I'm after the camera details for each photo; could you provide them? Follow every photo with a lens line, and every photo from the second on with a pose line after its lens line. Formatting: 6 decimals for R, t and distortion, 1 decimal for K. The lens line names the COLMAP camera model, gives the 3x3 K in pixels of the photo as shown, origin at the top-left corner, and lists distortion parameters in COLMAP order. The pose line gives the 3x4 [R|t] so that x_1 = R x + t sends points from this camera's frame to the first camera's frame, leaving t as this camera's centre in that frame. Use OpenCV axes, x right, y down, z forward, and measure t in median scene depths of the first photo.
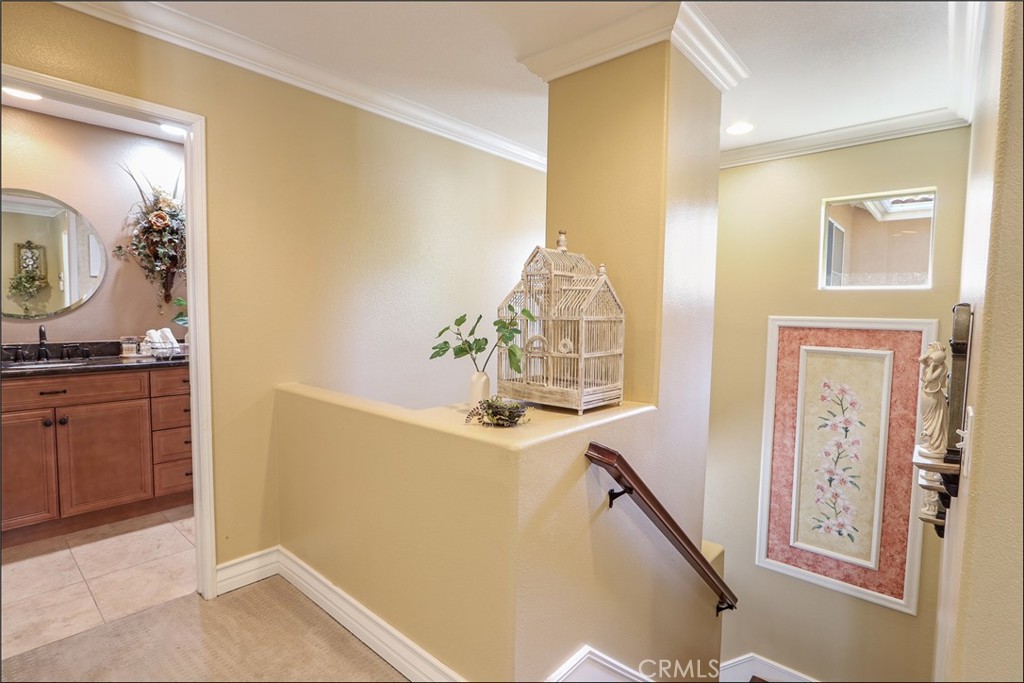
lens RADIAL K [[502.8, 0, 512.2], [0, 502.8, 342.1], [0, 0, 1]] dist [-0.016139, 0.001363]
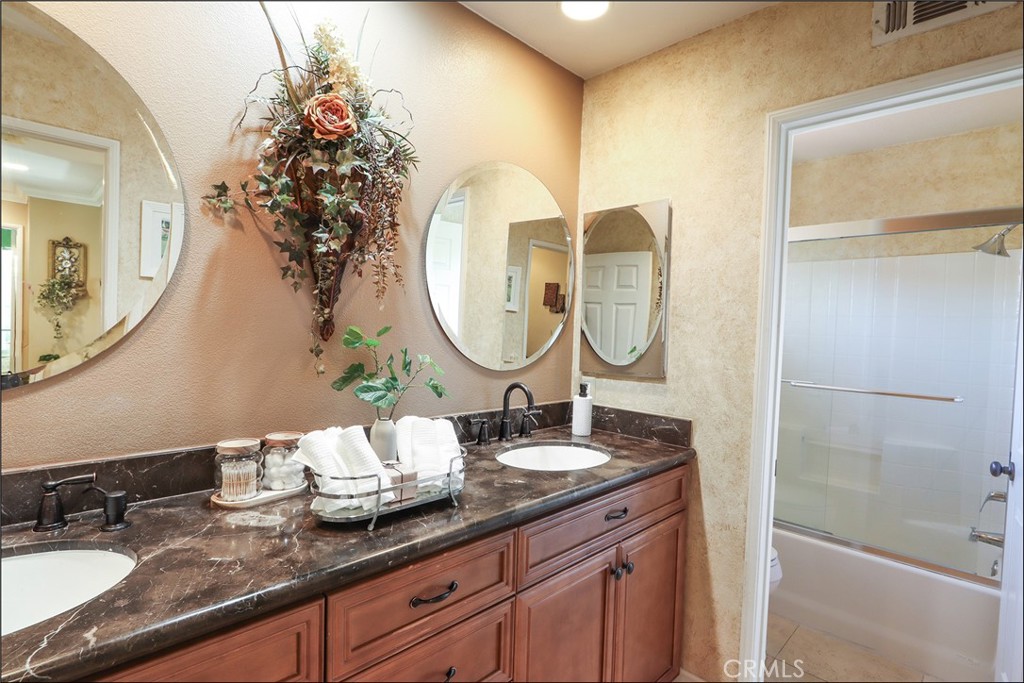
lens RADIAL K [[502.8, 0, 512.2], [0, 502.8, 343.4], [0, 0, 1]] dist [-0.016139, 0.001363]
pose [[0.998002, 0.021750, -0.059322, -0.547577], [-0.023671, 0.999211, -0.031881, -0.070374], [0.058581, 0.033222, 0.997730, 0.646687]]
